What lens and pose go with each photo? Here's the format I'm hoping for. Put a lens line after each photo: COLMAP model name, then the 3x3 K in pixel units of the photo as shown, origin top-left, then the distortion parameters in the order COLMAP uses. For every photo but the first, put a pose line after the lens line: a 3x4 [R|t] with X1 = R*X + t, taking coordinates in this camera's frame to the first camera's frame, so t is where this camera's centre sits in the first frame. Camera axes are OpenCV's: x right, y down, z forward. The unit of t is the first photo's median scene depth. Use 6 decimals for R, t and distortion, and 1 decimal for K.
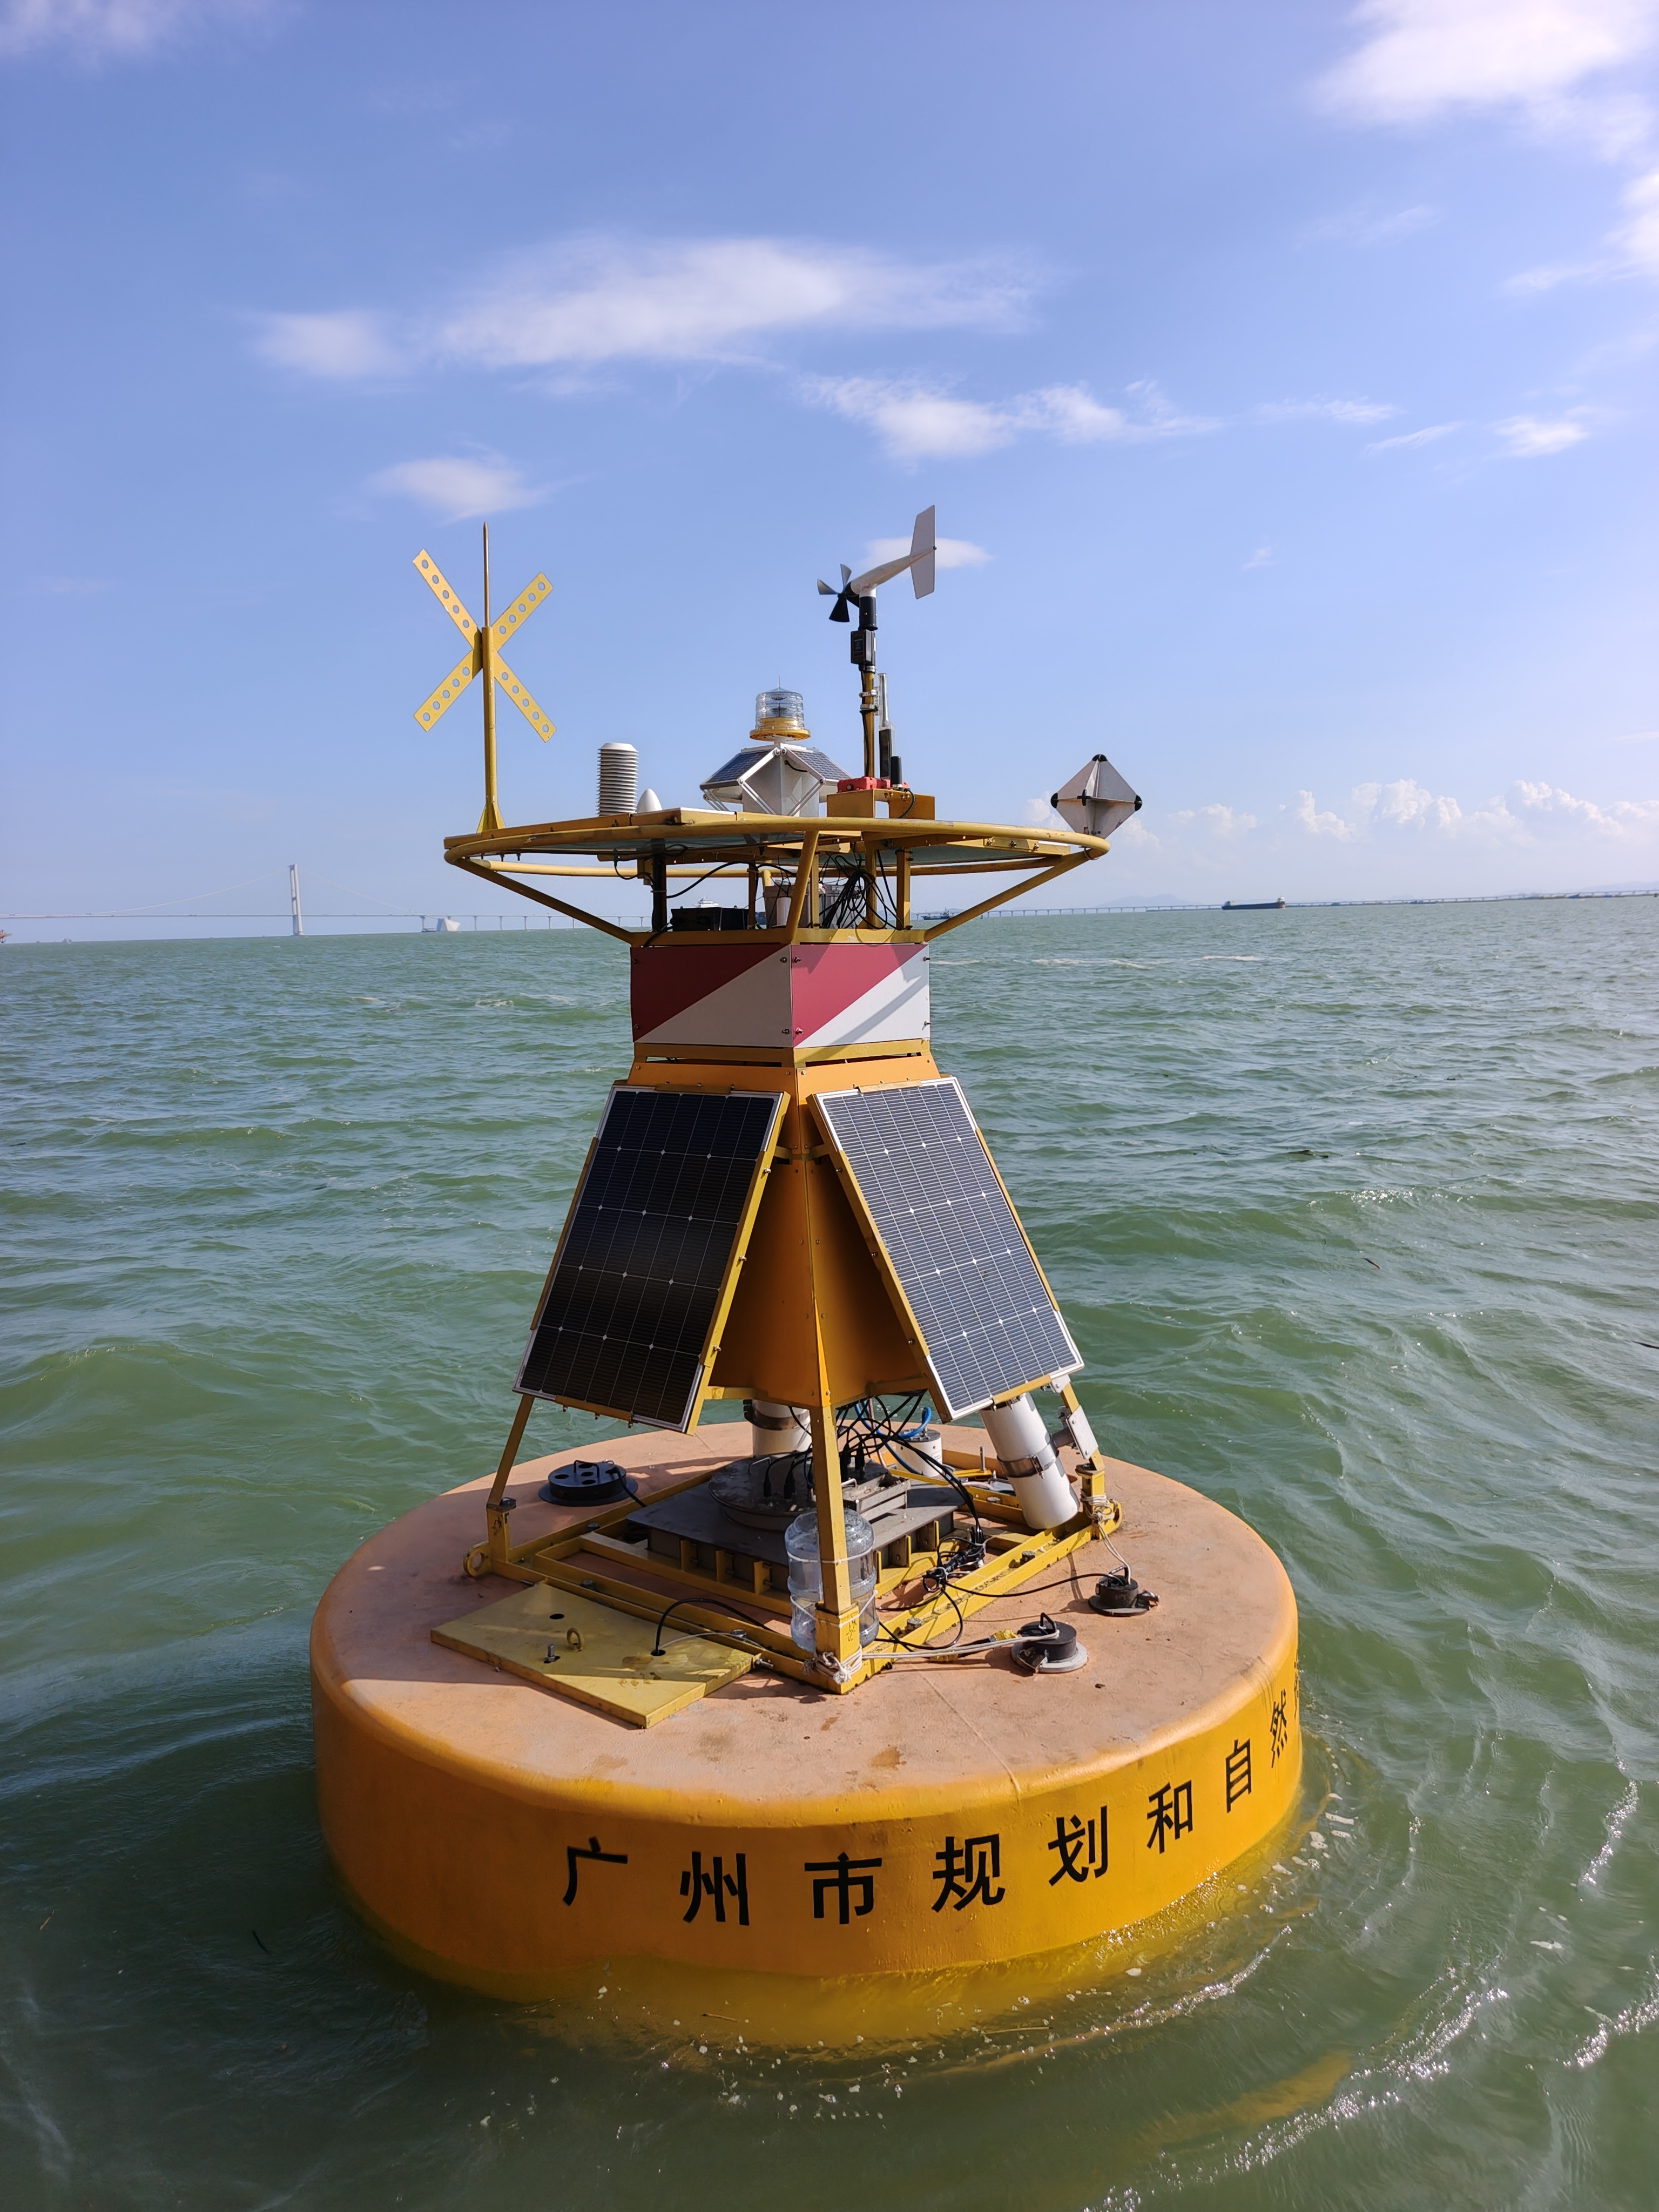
lens RADIAL K [[1508.8, 0, 829.5], [0, 1508.8, 1106.0], [0, 0, 1]] dist [0.007372, -0.037786]
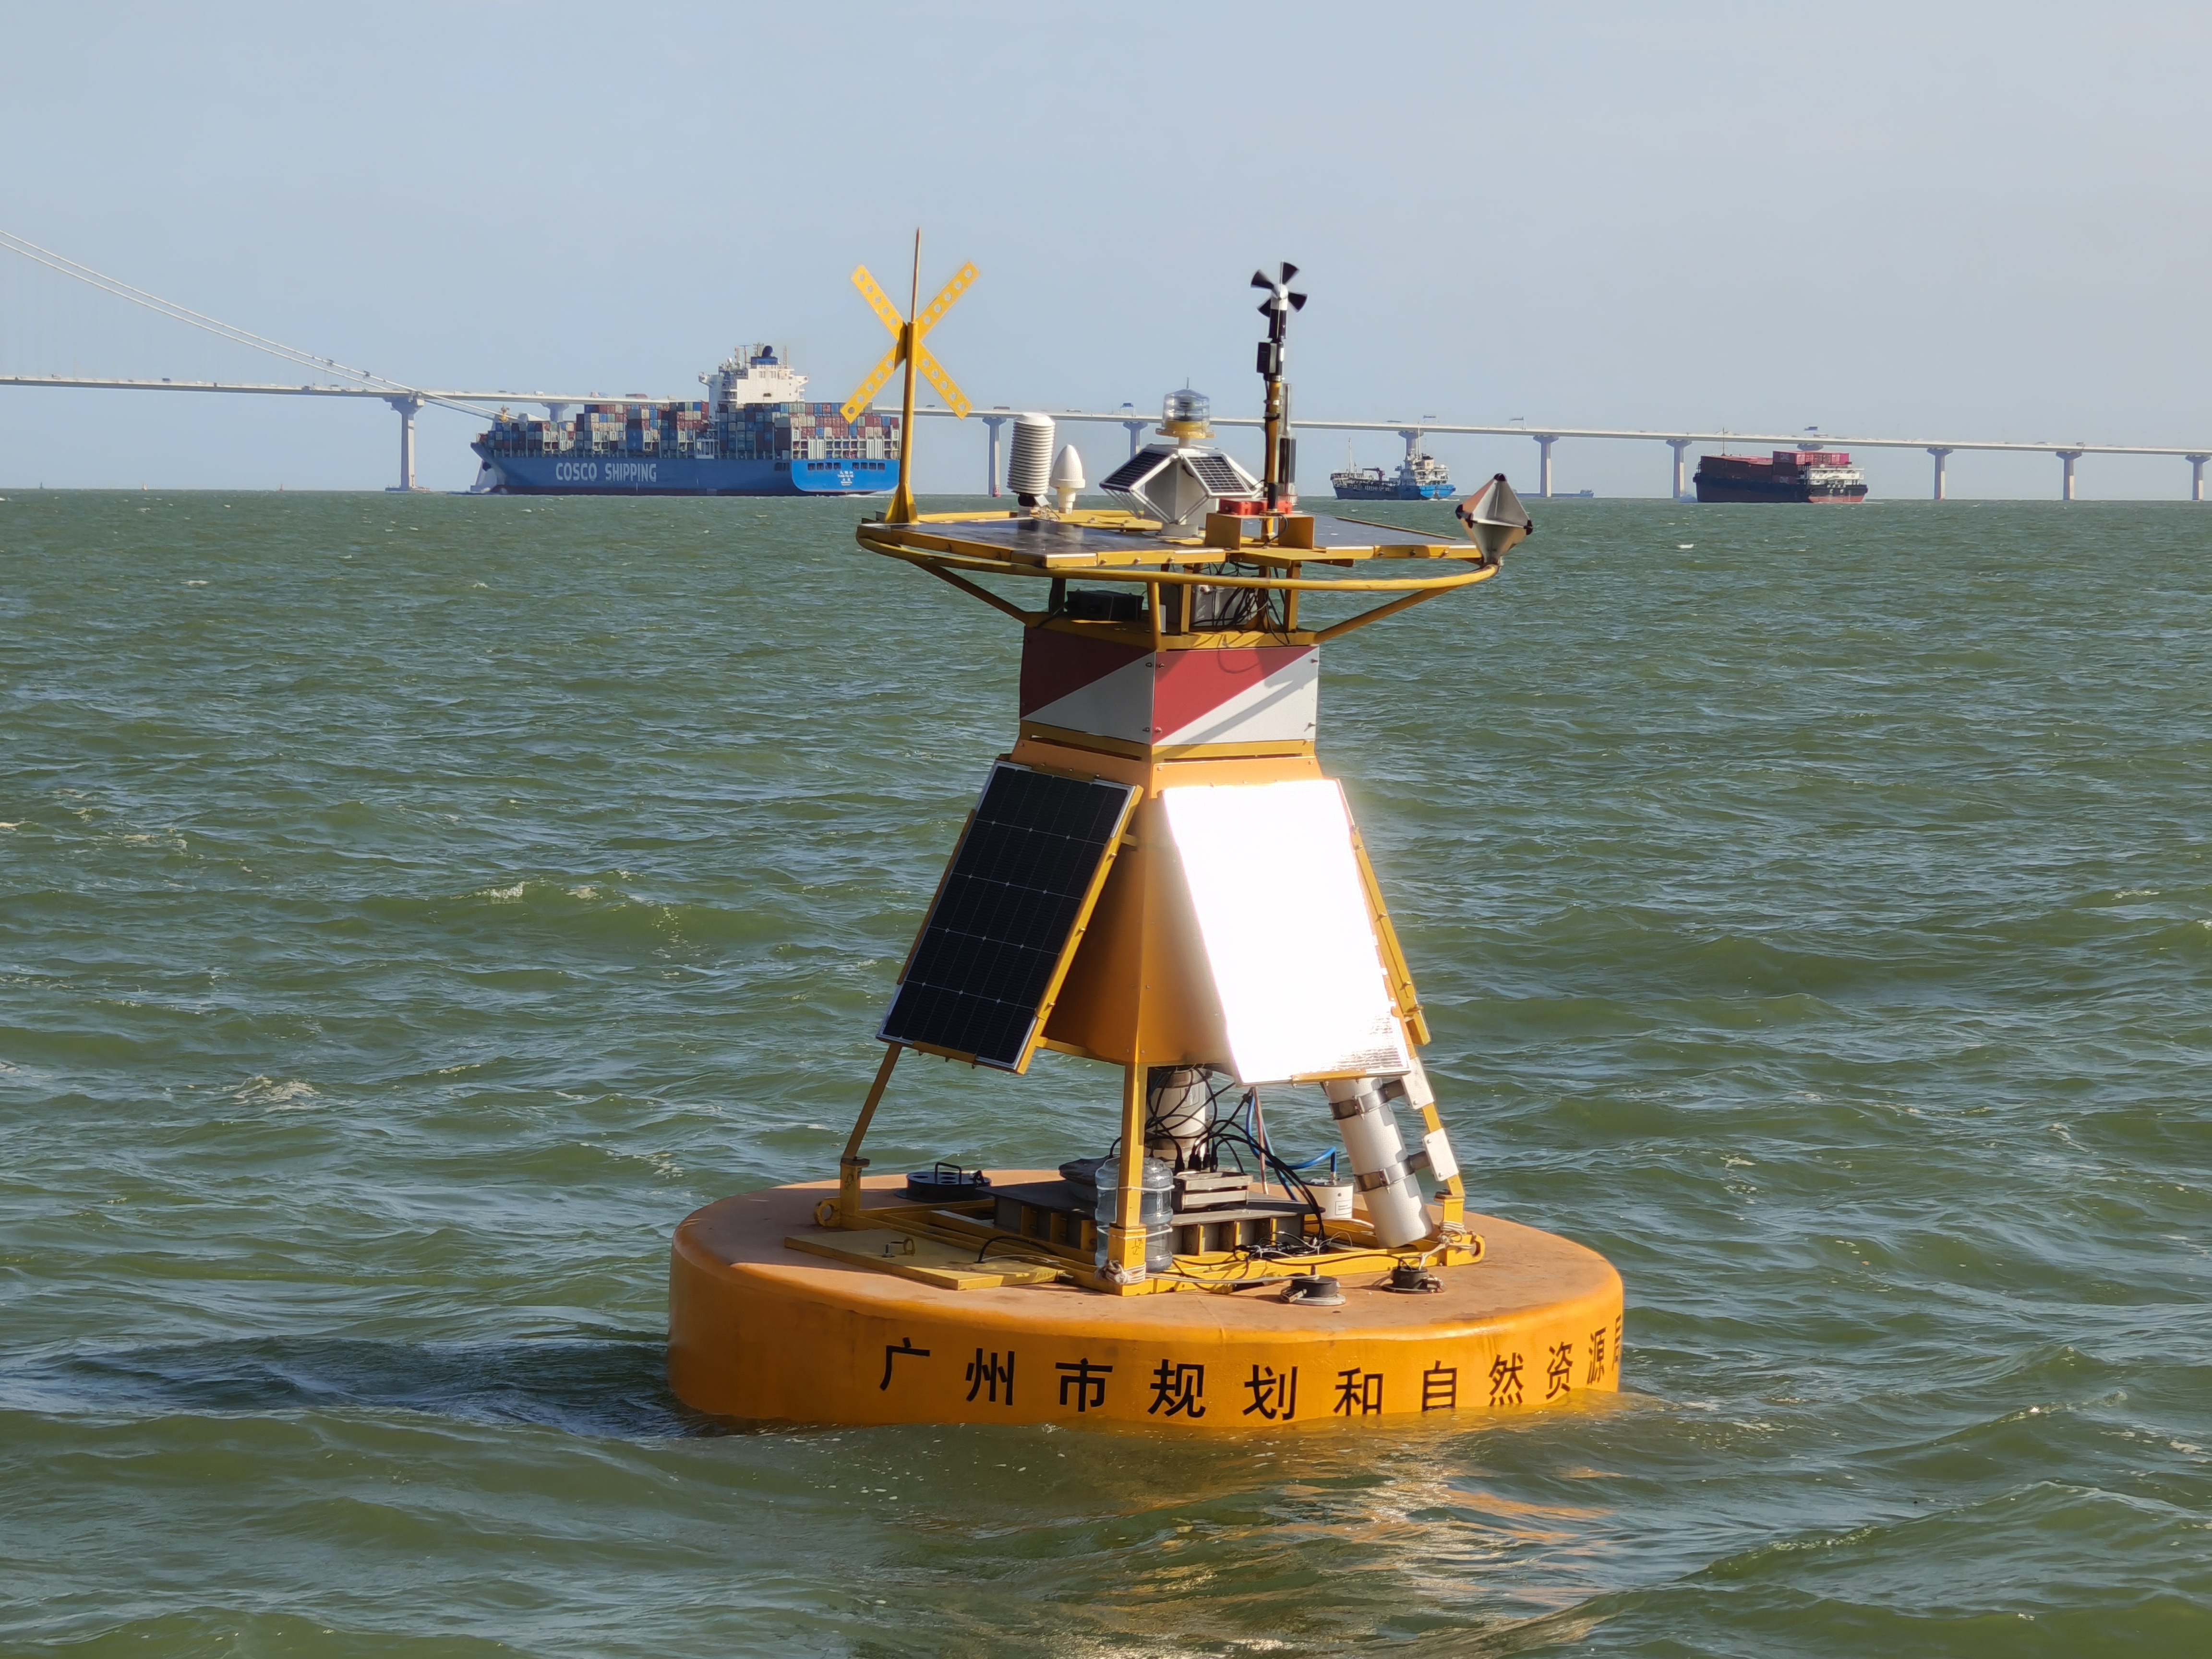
lens RADIAL K [[9024.9, 0, 1106.0], [0, 9024.9, 829.5], [0, 0, 1]] dist [-1.843034, 0.349264]
pose [[0.976657, 0.090526, -0.194797, 1.410621], [-0.084877, 0.995698, 0.037174, -0.251812], [0.197324, -0.019772, 0.980139, -6.244244]]
